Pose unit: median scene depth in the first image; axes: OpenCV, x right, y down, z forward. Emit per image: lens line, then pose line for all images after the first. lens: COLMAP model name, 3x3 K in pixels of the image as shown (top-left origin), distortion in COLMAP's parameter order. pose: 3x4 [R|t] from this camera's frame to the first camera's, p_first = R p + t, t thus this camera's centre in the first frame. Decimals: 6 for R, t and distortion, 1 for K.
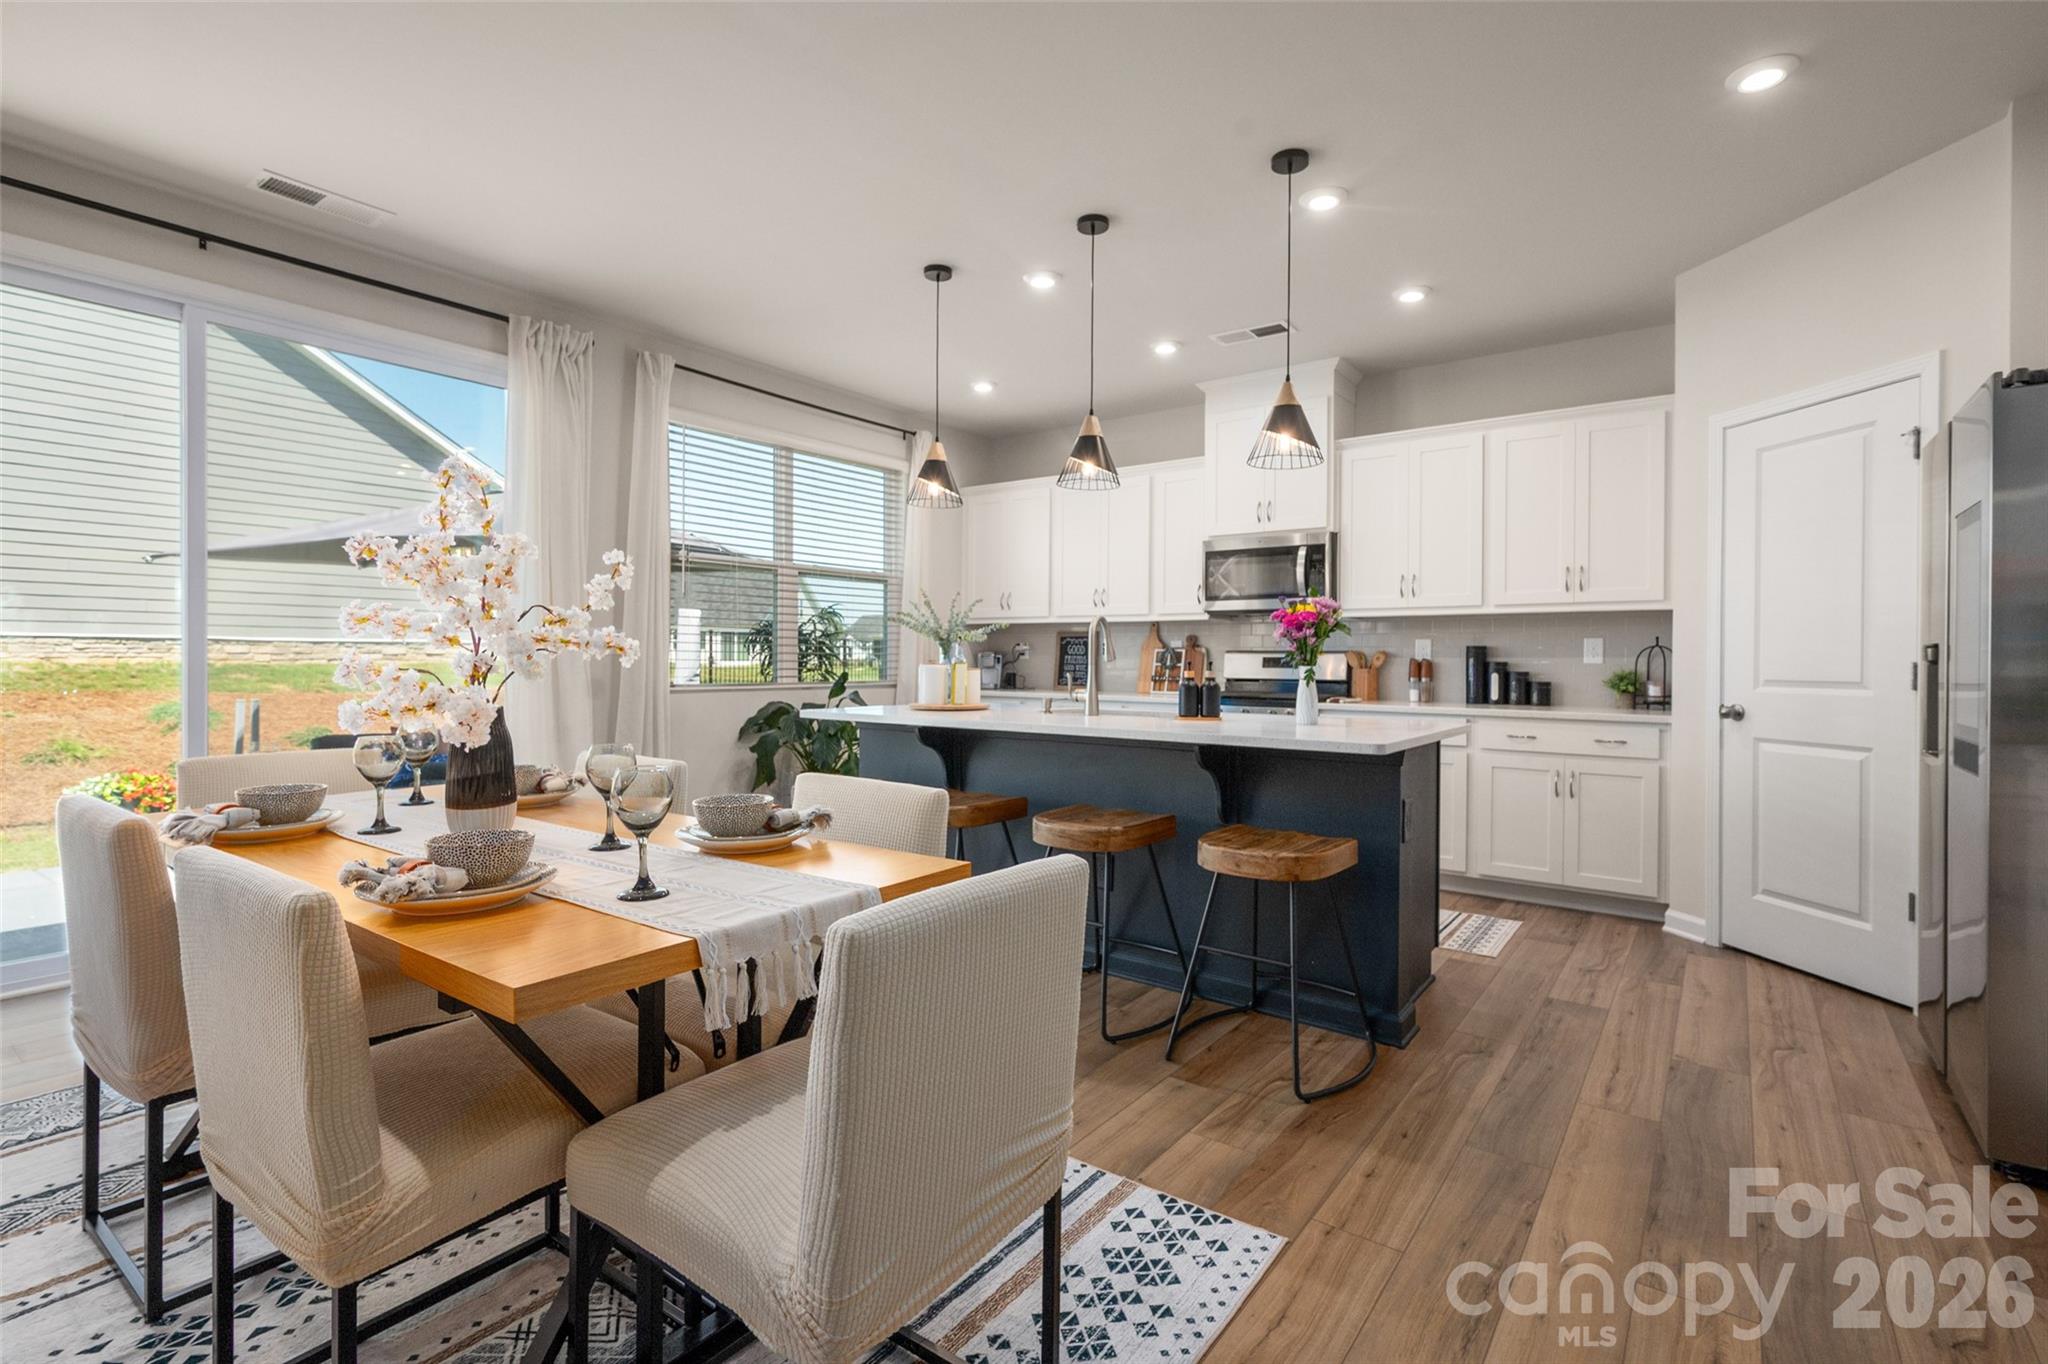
lens RADIAL K [[942.7, 0, 1027.0], [0, 942.7, 658.3], [0, 0, 1]] dist [0.000377, -0.000098]
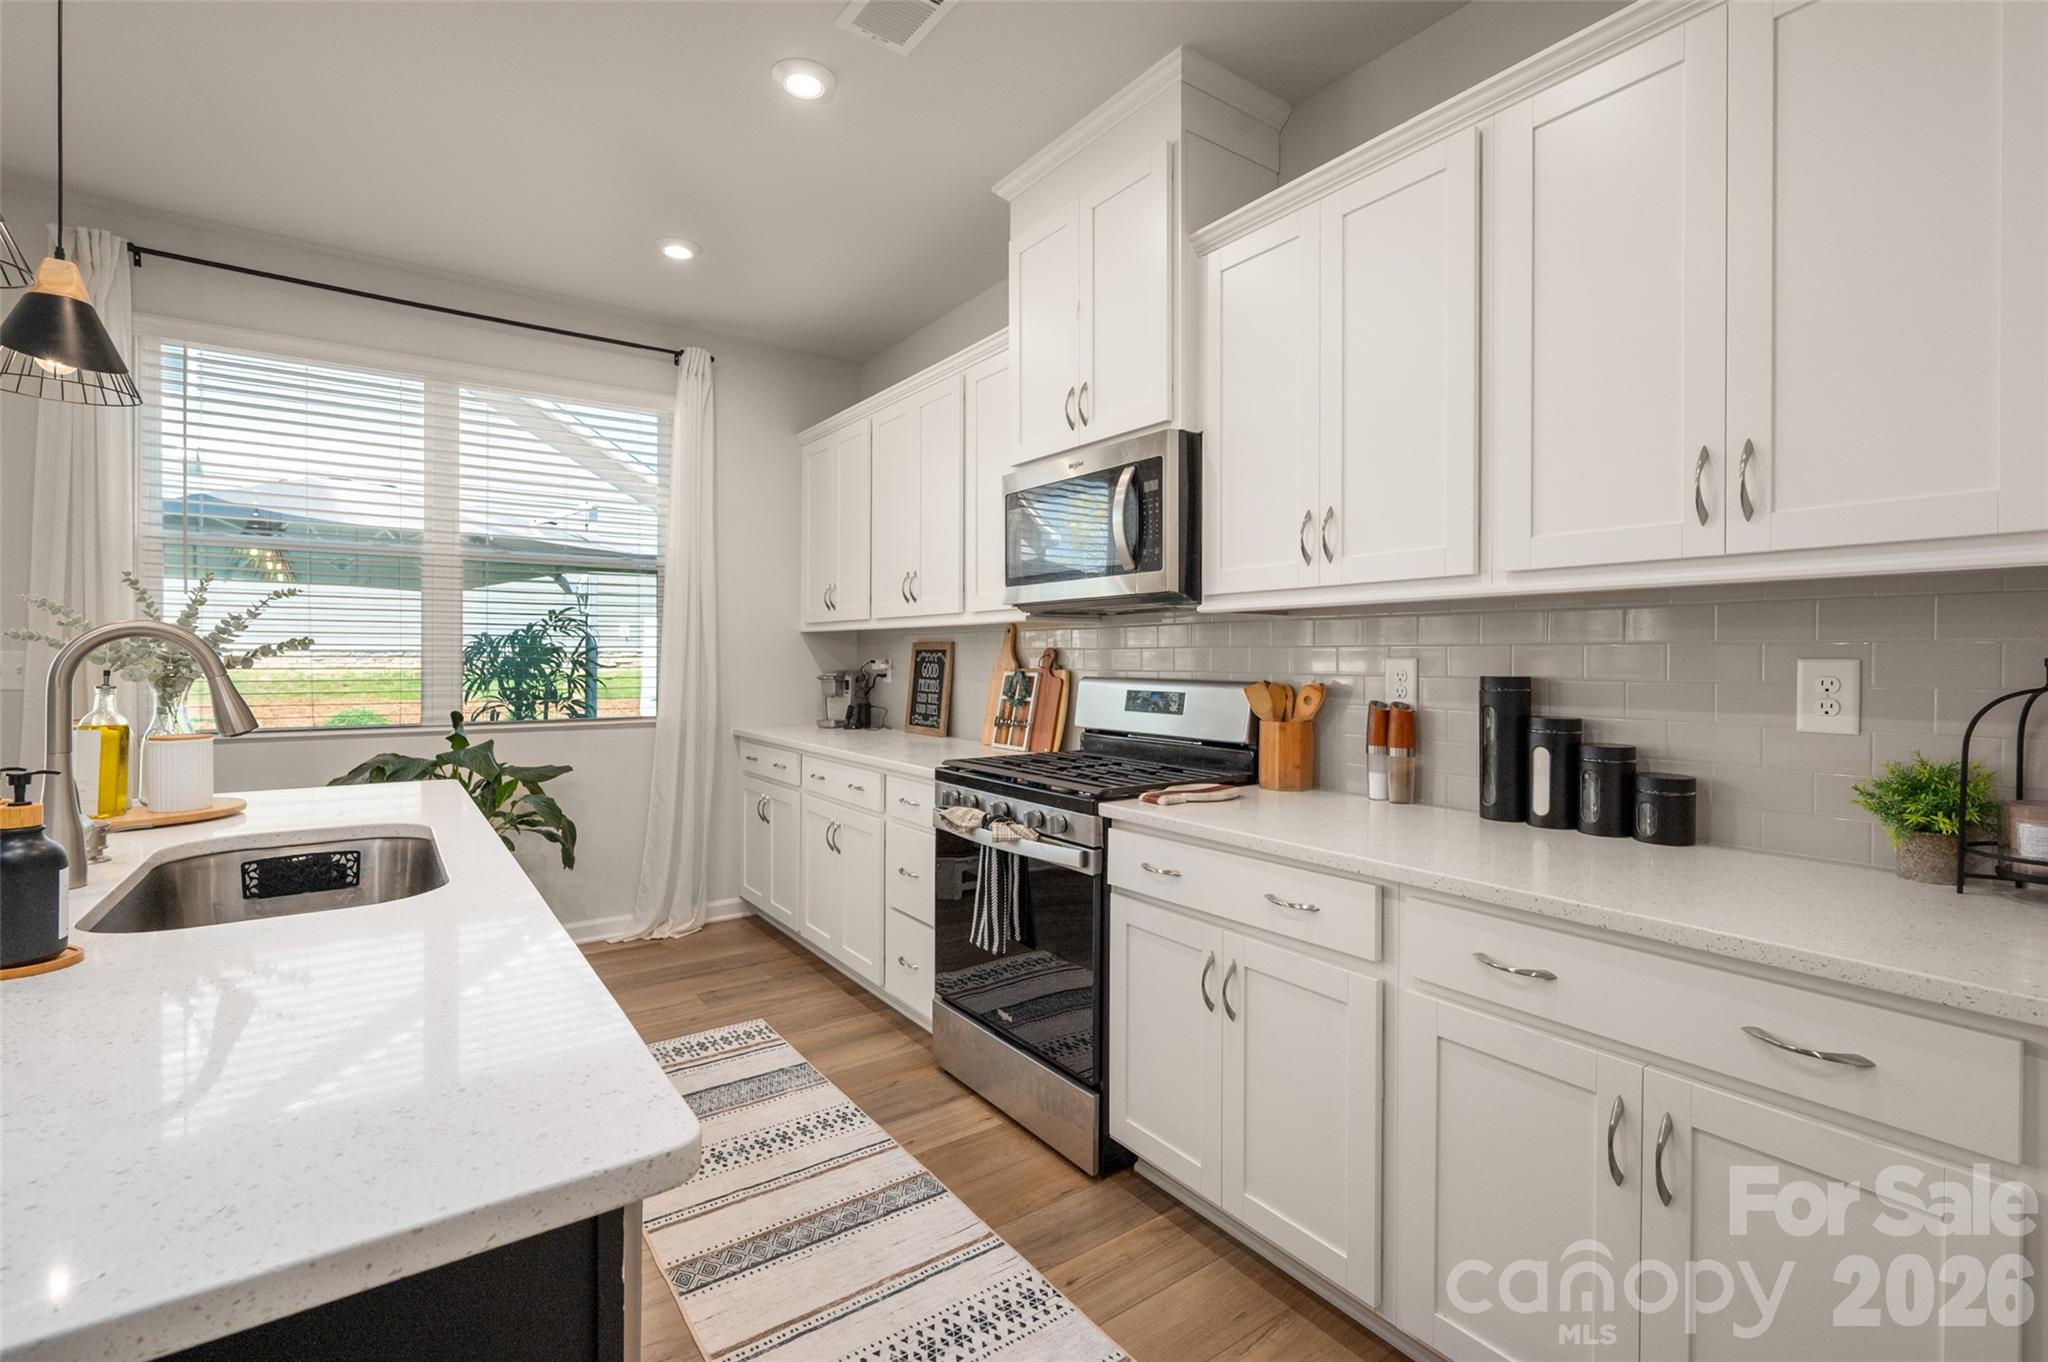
lens RADIAL K [[916.9, 0, 1038.3], [0, 916.9, 661.9], [0, 0, 1]] dist [-0.001409, -0.000154]
pose [[0.953502, -0.002882, -0.301373, 0.420149], [0.003897, 0.999989, 0.002767, -0.022206], [0.301362, -0.003813, 0.953502, 0.585425]]
